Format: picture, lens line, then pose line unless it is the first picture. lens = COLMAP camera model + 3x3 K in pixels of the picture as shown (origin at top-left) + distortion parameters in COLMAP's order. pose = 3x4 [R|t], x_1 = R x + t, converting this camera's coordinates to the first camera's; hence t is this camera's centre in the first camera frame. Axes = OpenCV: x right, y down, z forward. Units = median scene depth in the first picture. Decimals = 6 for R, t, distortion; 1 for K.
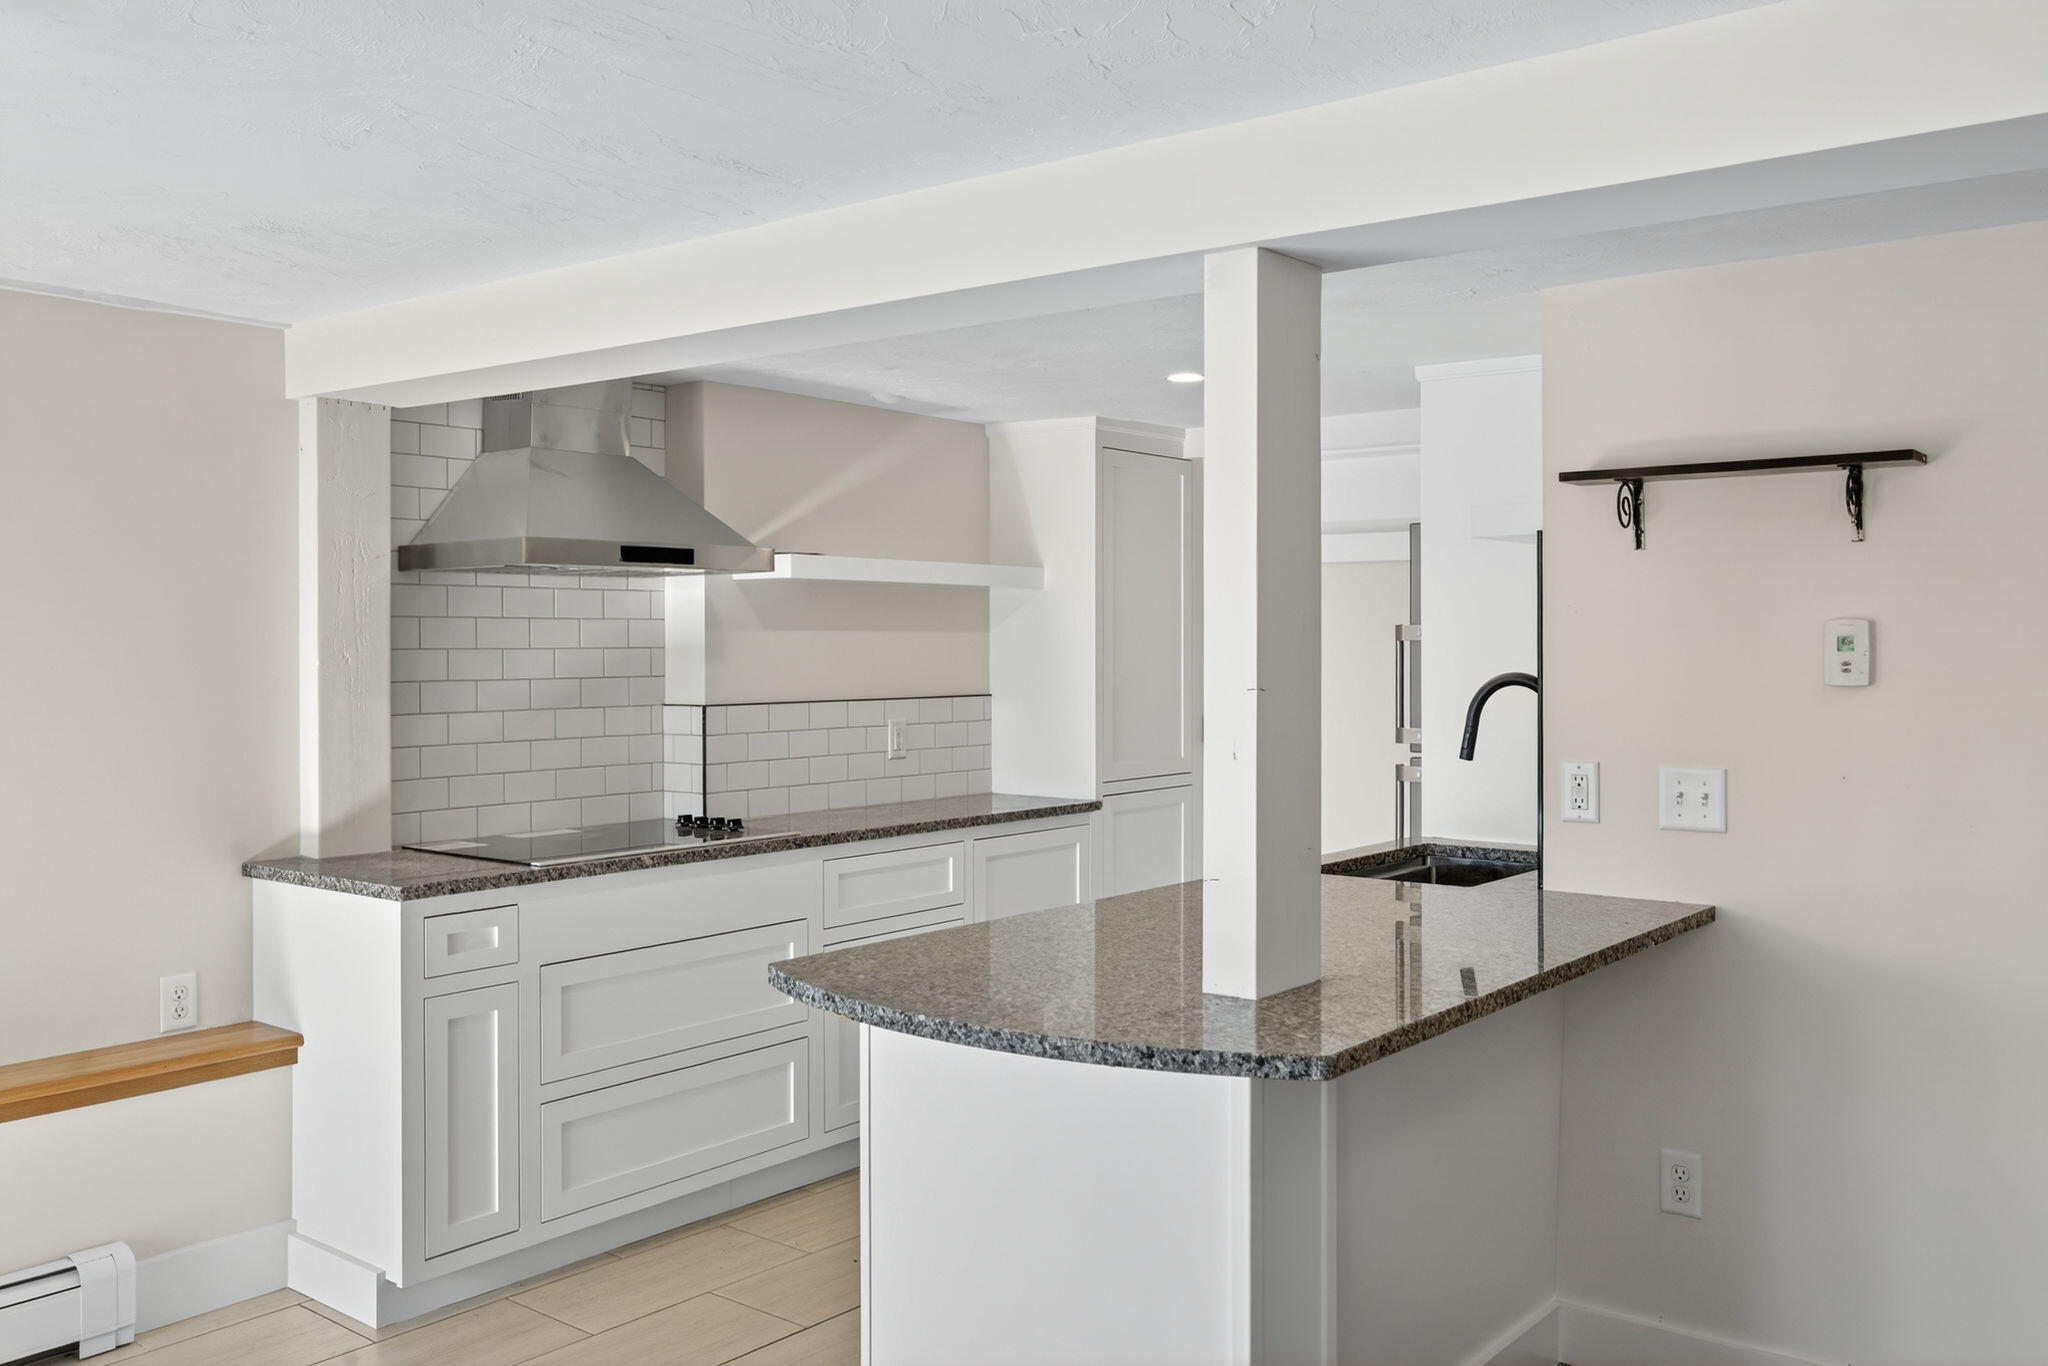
lens RADIAL K [[1725.0, 0, 1028.6], [0, 1725.0, 657.8], [0, 0, 1]] dist [0.028486, 0.003239]
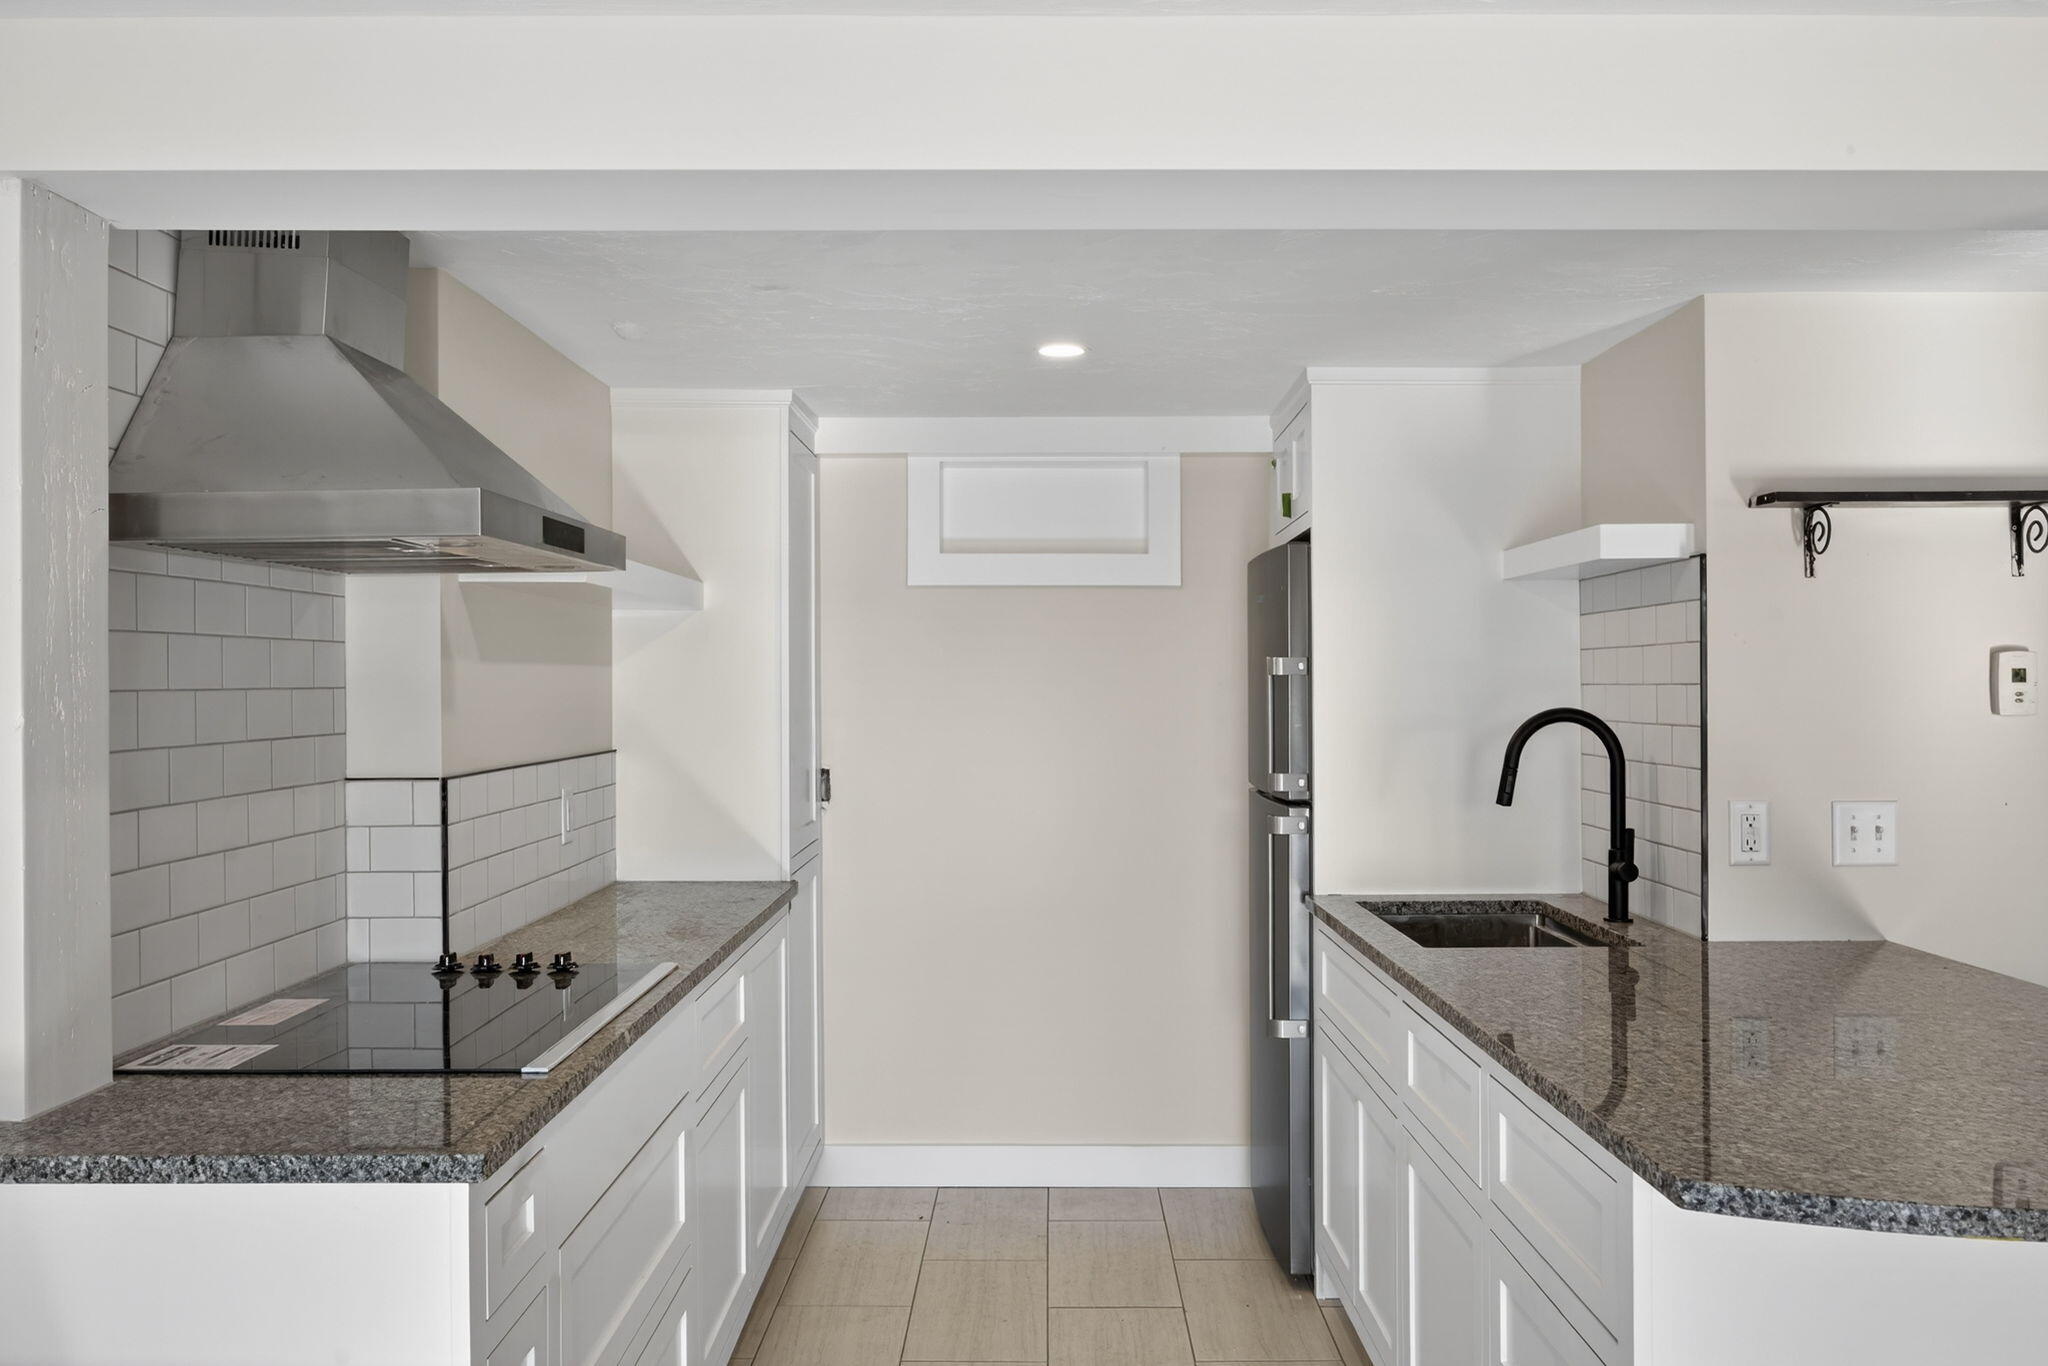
lens RADIAL K [[1710.0, 0, 1057.6], [0, 1710.0, 679.8], [0, 0, 1]] dist [-0.004486, 0.001860]
pose [[0.784532, -0.002557, 0.620084, -0.439298], [0.010120, 0.999911, -0.008681, -0.000896], [-0.620006, 0.013085, 0.784488, 0.404423]]
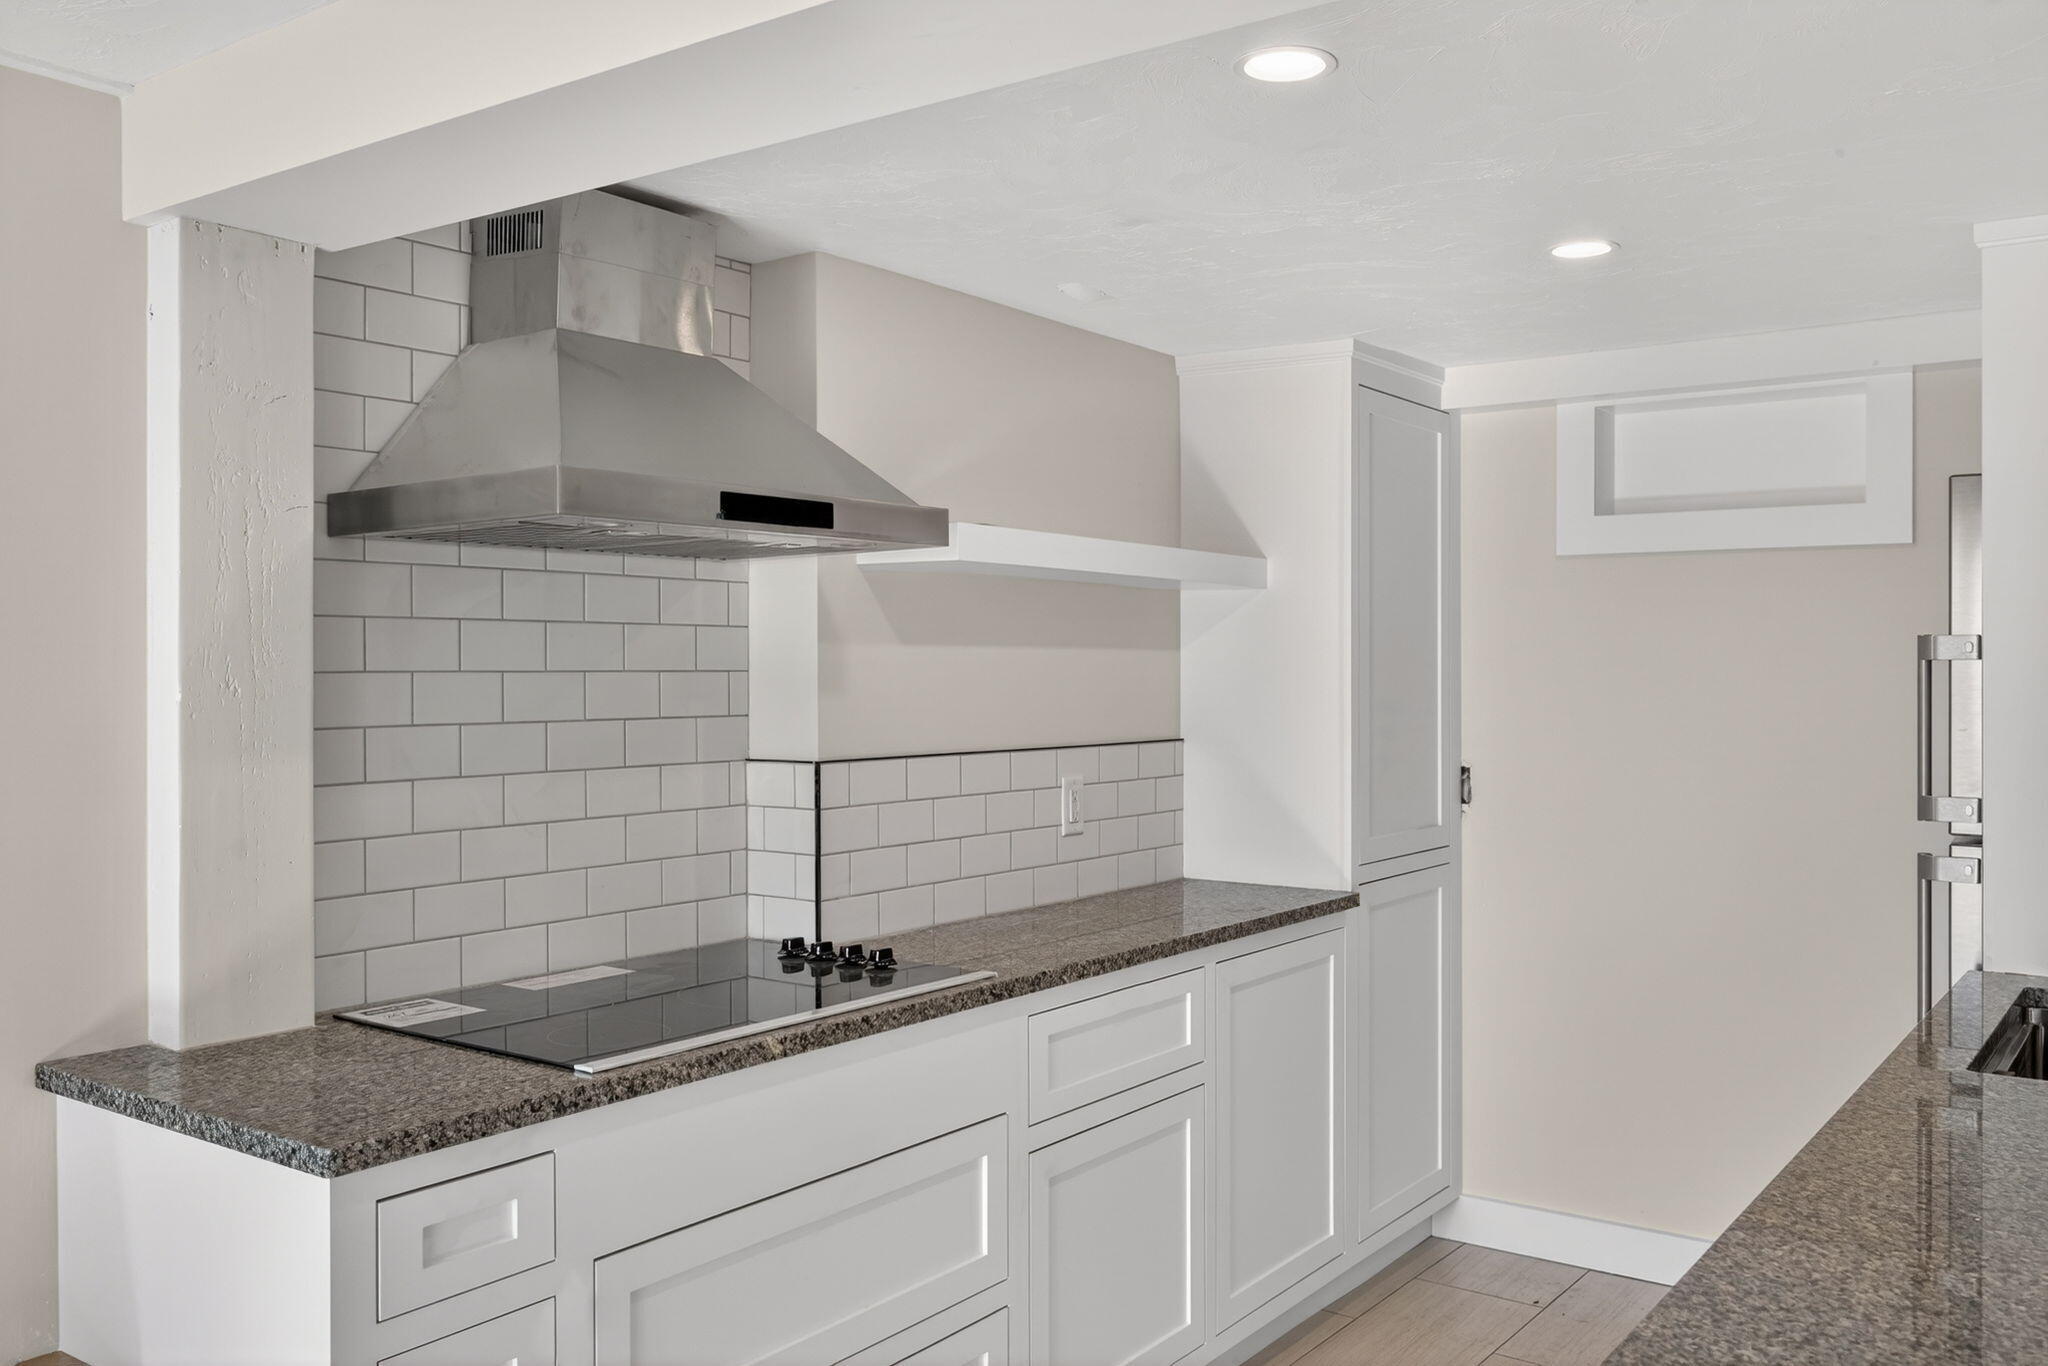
lens RADIAL K [[1710.0, 0, 1057.6], [0, 1710.0, 679.8], [0, 0, 1]] dist [-0.004486, 0.001860]
pose [[0.998610, -0.000387, 0.052711, -0.146359], [0.000652, 0.999987, -0.005003, 0.000736], [-0.052709, 0.005030, 0.998597, 0.406524]]
